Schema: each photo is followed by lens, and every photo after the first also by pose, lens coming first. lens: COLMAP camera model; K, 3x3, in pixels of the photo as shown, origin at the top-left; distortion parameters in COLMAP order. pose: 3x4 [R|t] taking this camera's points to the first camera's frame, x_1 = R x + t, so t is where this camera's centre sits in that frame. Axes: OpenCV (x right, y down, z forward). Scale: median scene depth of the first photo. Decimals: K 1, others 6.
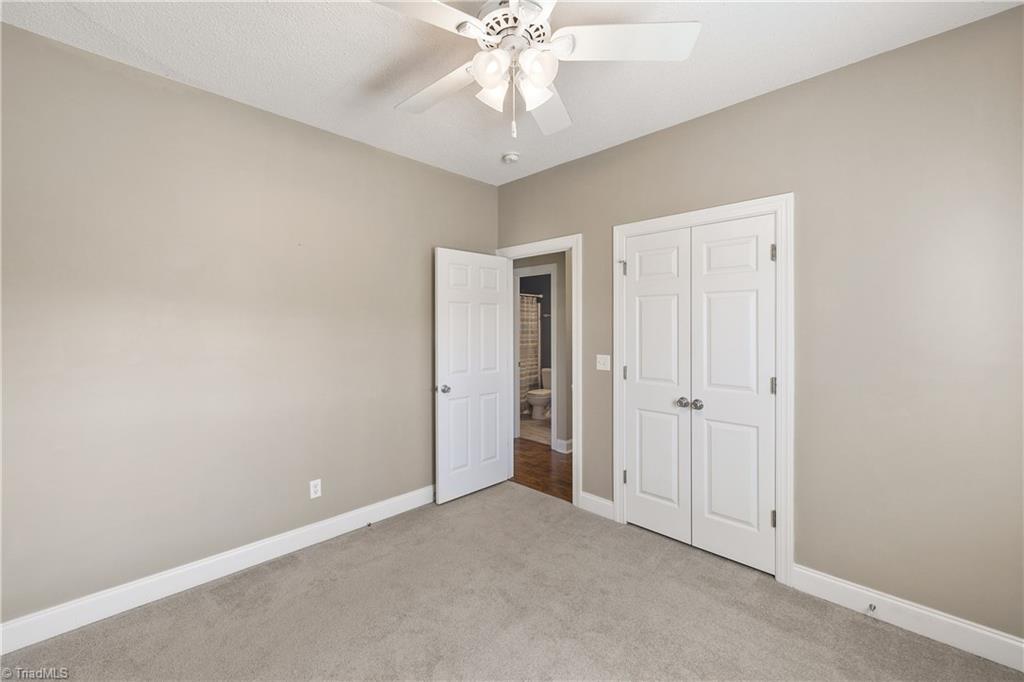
lens RADIAL K [[411.9, 0, 509.4], [0, 411.9, 318.9], [0, 0, 1]] dist [-0.000174, 0.000010]
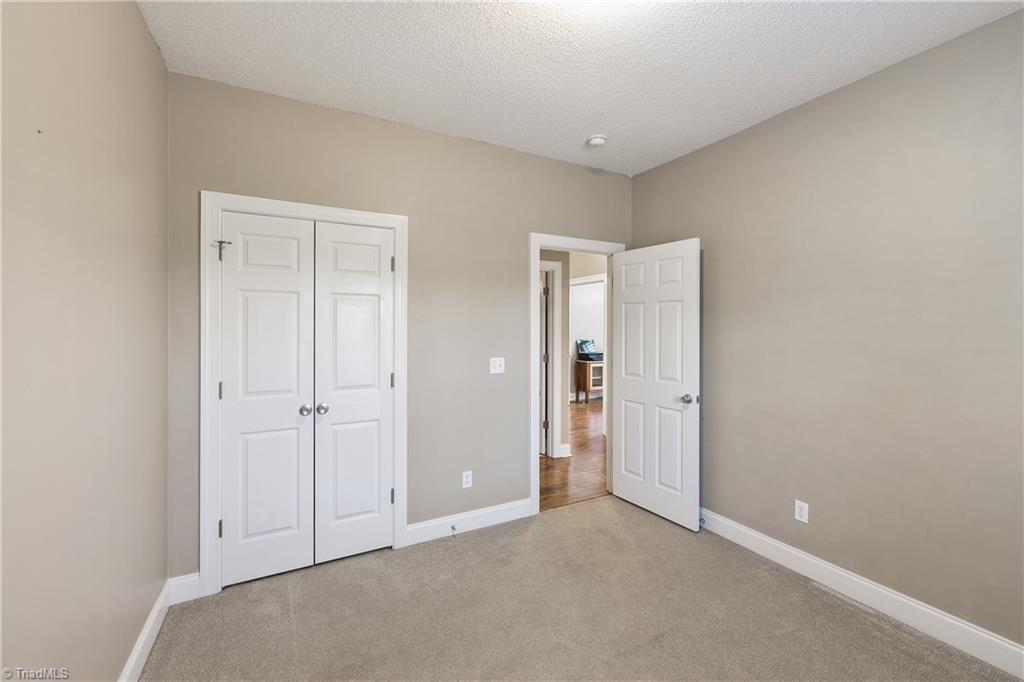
lens RADIAL K [[412.3, 0, 510.2], [0, 412.3, 326.8], [0, 0, 1]] dist [0.001074, 0.000201]
pose [[0.301252, 0.002503, 0.953541, -0.829412], [-0.014634, 0.999891, 0.001998, 0.015109], [-0.953432, -0.014556, 0.301256, 0.814106]]
